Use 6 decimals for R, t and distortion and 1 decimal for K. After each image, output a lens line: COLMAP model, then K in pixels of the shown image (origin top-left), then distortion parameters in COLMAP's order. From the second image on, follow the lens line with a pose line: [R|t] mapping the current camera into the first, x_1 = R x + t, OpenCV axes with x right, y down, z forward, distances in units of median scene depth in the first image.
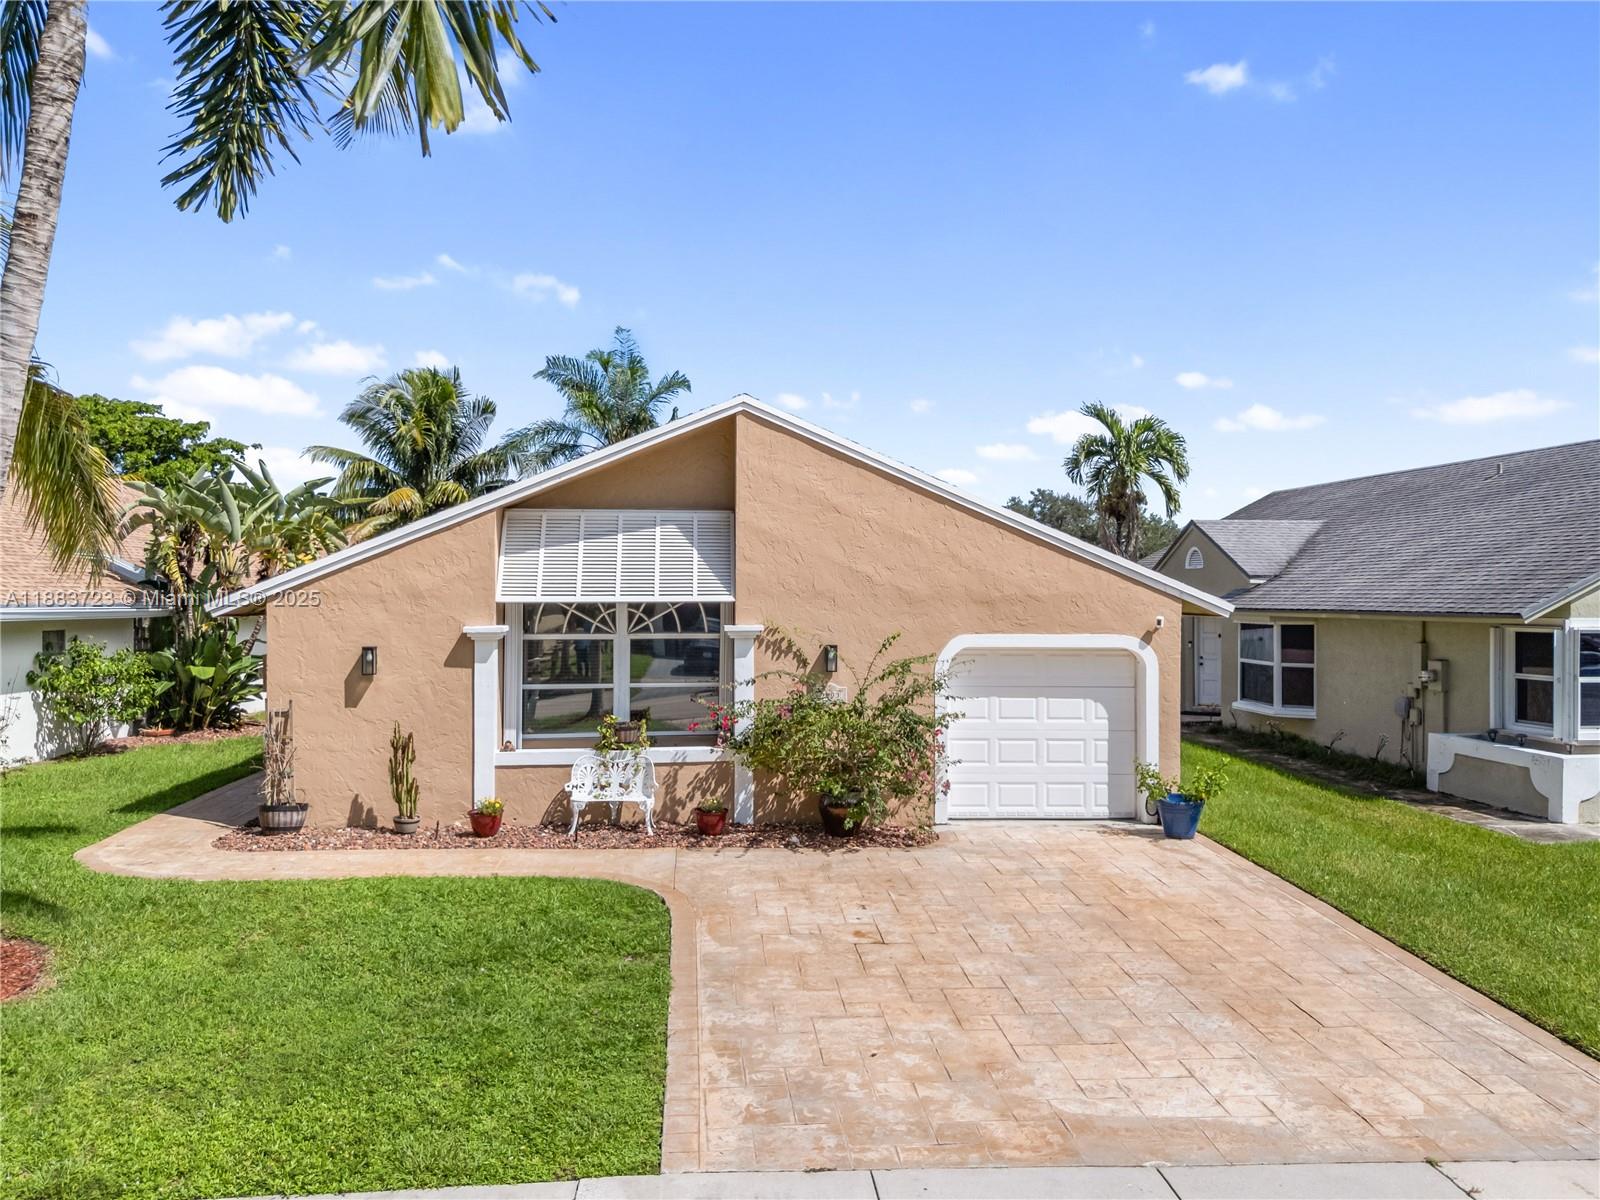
lens RADIAL K [[1128.4, 0, 800.0], [0, 1128.4, 600.0], [0, 0, 1]] dist [0.061956, -0.051475]
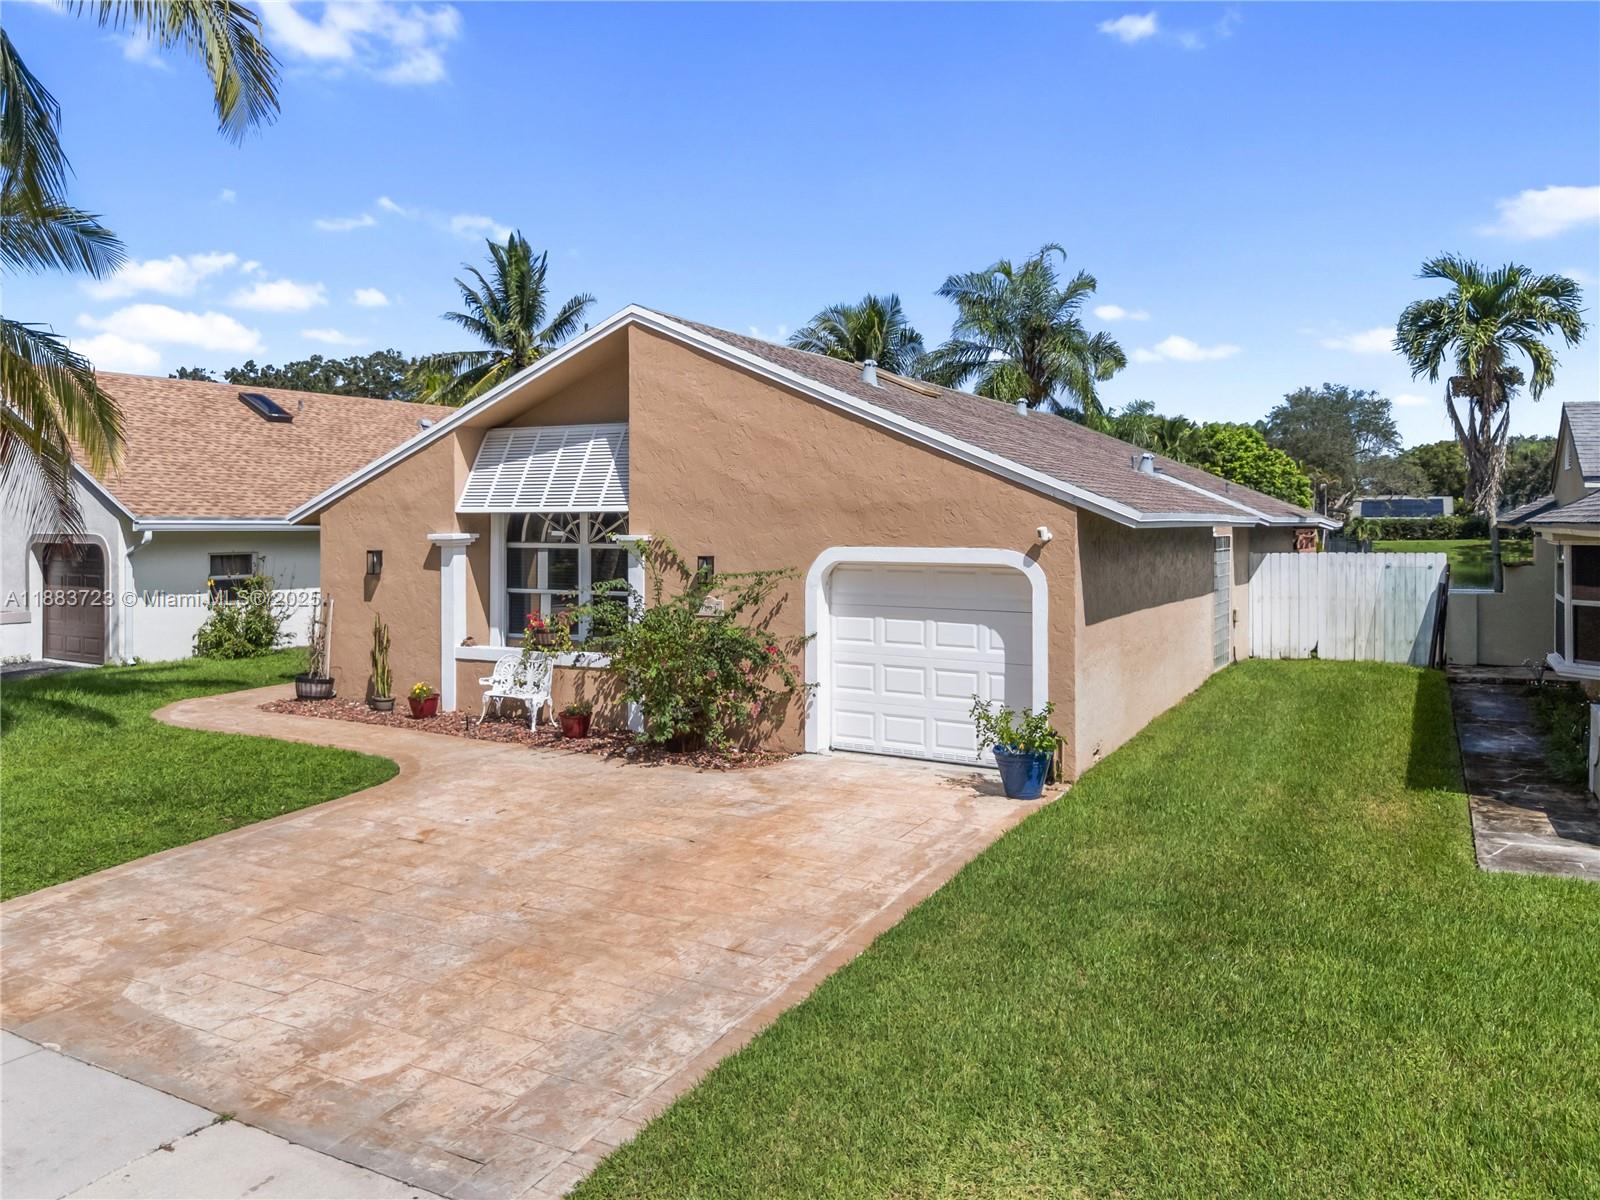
lens RADIAL K [[1154.1, 0, 801.9], [0, 1154.1, 536.7], [0, 0, 1]] dist [0.024877, -0.001479]
pose [[0.847368, 0.006861, -0.530962, 0.621648], [0.000228, 0.999912, 0.013284, 0.010225], [0.531006, -0.011378, 0.847292, 0.206969]]
